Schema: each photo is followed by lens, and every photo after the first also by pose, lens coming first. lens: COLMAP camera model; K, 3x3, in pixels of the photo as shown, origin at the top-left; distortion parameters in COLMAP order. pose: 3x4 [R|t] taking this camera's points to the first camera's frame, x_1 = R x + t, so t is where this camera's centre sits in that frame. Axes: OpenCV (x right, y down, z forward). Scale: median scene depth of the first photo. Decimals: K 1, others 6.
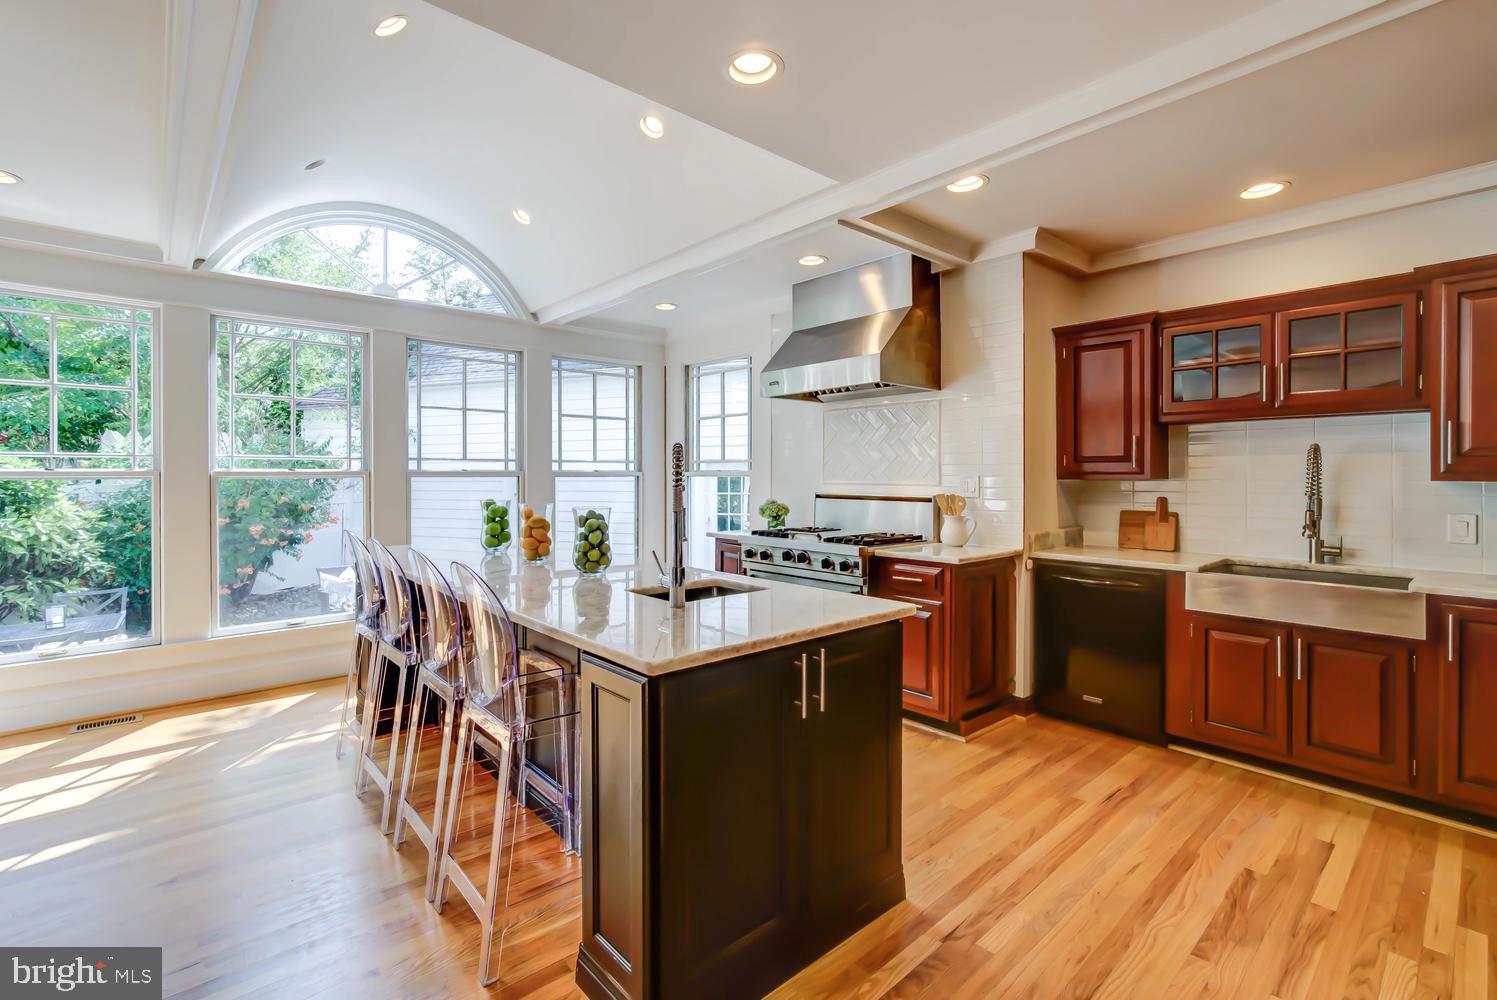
lens RADIAL K [[681.7, 0, 739.8], [0, 681.7, 479.7], [0, 0, 1]] dist [-0.000898, 0.001270]
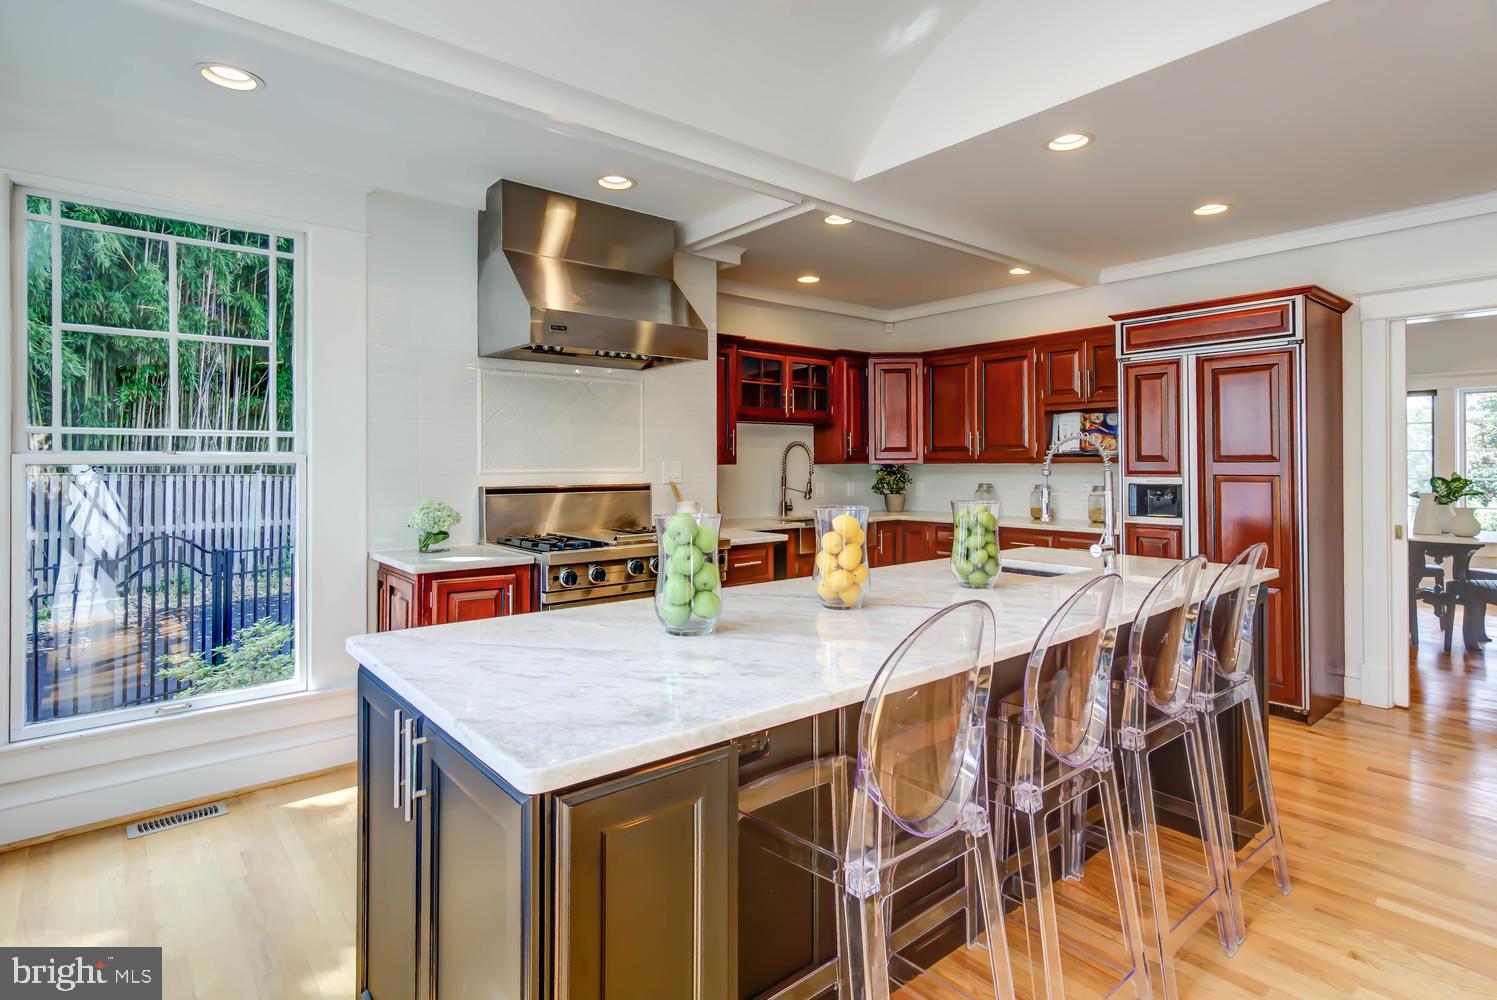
lens RADIAL K [[766.2, 0, 756.6], [0, 766.2, 453.7], [0, 0, 1]] dist [-0.000742, 0.000156]
pose [[0.034972, 0.008631, 0.999351, -1.086542], [0.001980, 0.999960, -0.008706, -0.008827], [-0.999386, 0.002283, 0.034954, 1.136347]]
